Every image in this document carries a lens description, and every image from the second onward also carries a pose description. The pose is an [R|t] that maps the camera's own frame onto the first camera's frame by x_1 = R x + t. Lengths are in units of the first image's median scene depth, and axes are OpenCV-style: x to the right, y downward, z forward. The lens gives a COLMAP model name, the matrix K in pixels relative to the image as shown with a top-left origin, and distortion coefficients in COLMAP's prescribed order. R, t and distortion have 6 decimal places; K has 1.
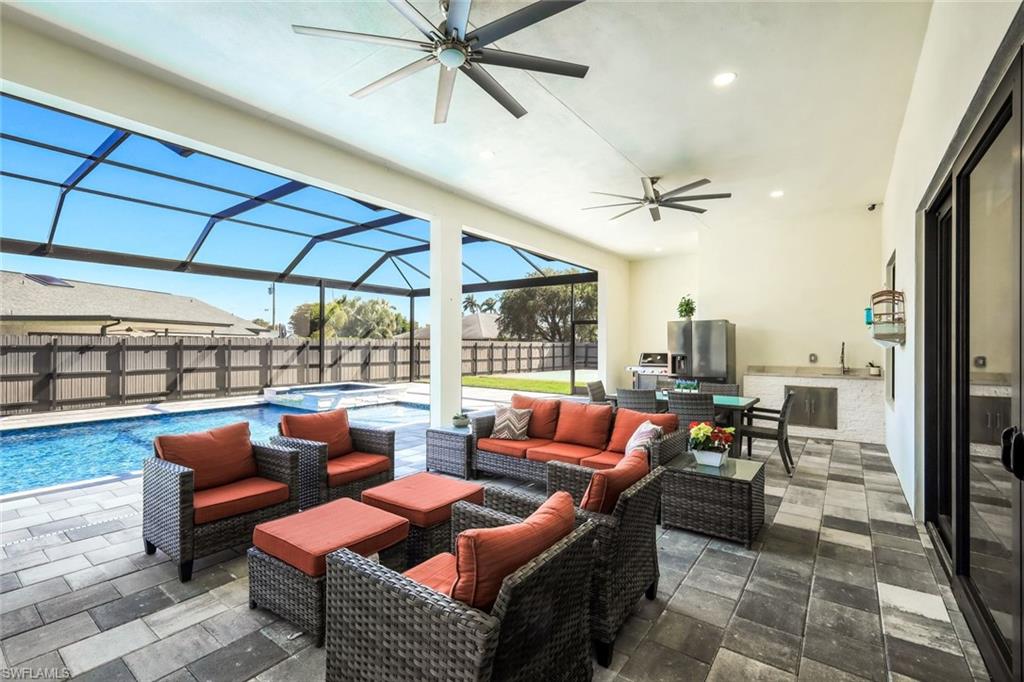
lens RADIAL K [[449.8, 0, 510.8], [0, 449.8, 340.7], [0, 0, 1]] dist [0.001429, 0.000259]
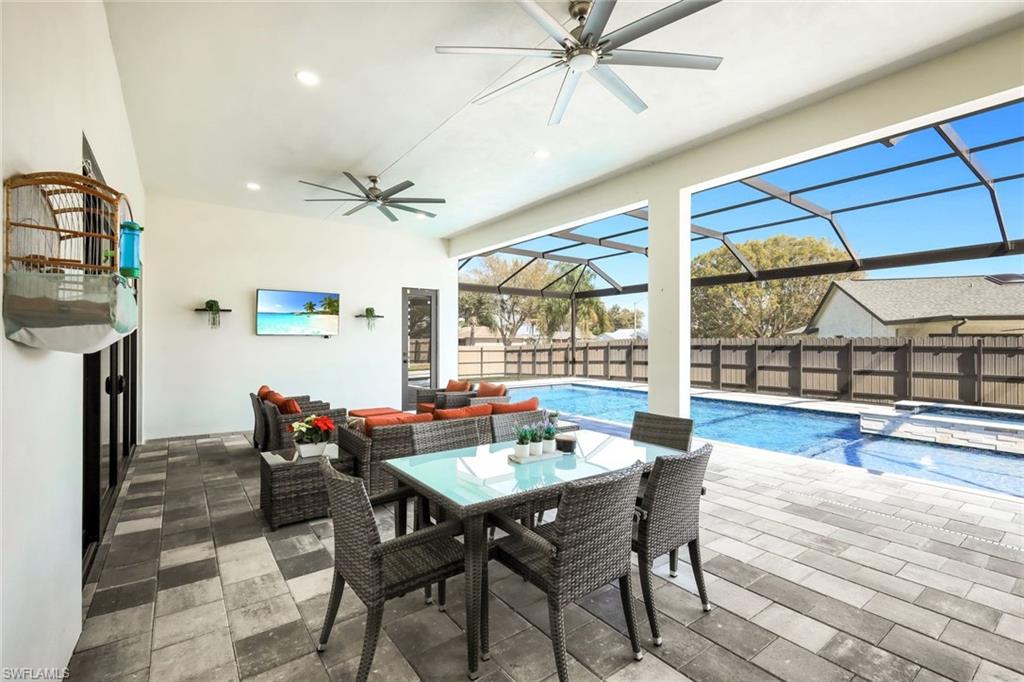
lens RADIAL K [[449.8, 0, 510.8], [0, 449.8, 340.7], [0, 0, 1]] dist [0.001429, 0.000259]
pose [[-0.286923, -0.006105, -0.957934, 0.514139], [0.002782, 0.999970, -0.007206, 0.003888], [0.957950, -0.004732, -0.286898, 0.679126]]
